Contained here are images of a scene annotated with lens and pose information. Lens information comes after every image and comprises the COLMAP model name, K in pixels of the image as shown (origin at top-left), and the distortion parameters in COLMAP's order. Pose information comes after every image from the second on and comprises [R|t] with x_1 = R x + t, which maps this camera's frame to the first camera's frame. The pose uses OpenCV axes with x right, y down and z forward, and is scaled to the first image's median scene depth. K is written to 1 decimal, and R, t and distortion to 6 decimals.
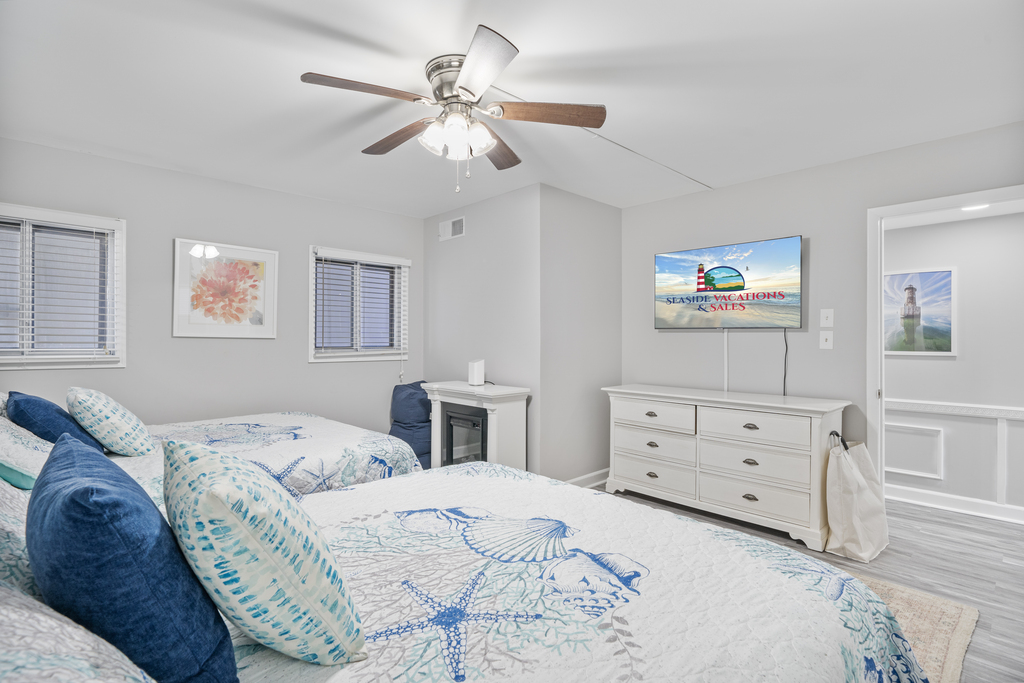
lens RADIAL K [[502.2, 0, 501.4], [0, 502.2, 336.5], [0, 0, 1]] dist [0.000489, 0.000129]
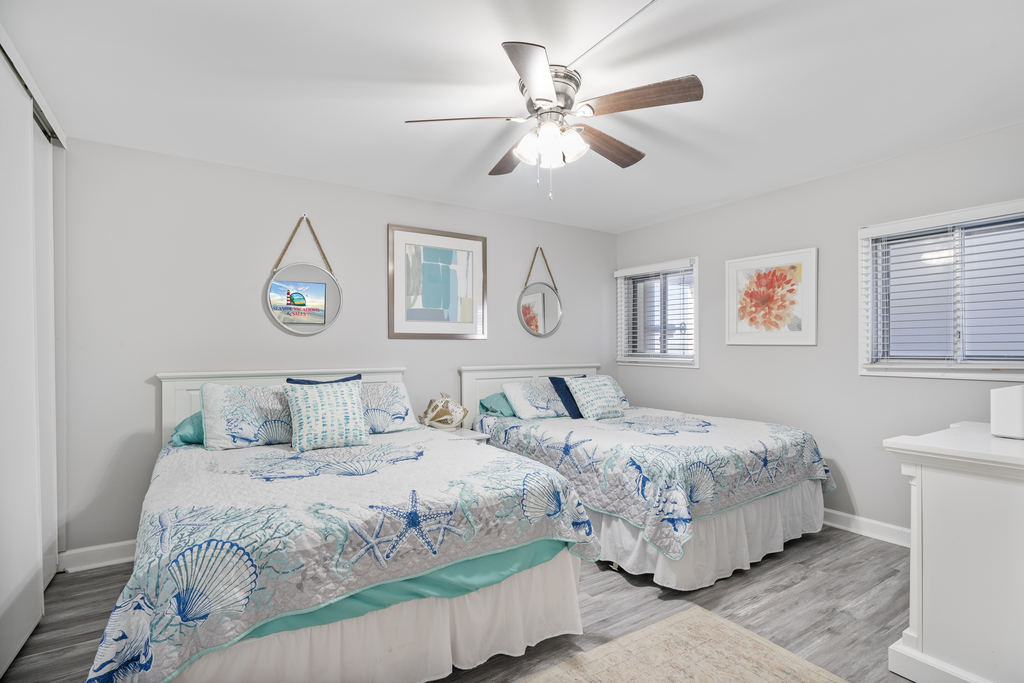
lens RADIAL K [[502.2, 0, 508.7], [0, 502.2, 350.7], [0, 0, 1]] dist [0.000489, 0.000129]
pose [[-0.189140, 0.001914, -0.981948, 1.198178], [0.004320, 0.999990, 0.001117, 0.022888], [0.981941, -0.004031, -0.189146, 1.425606]]
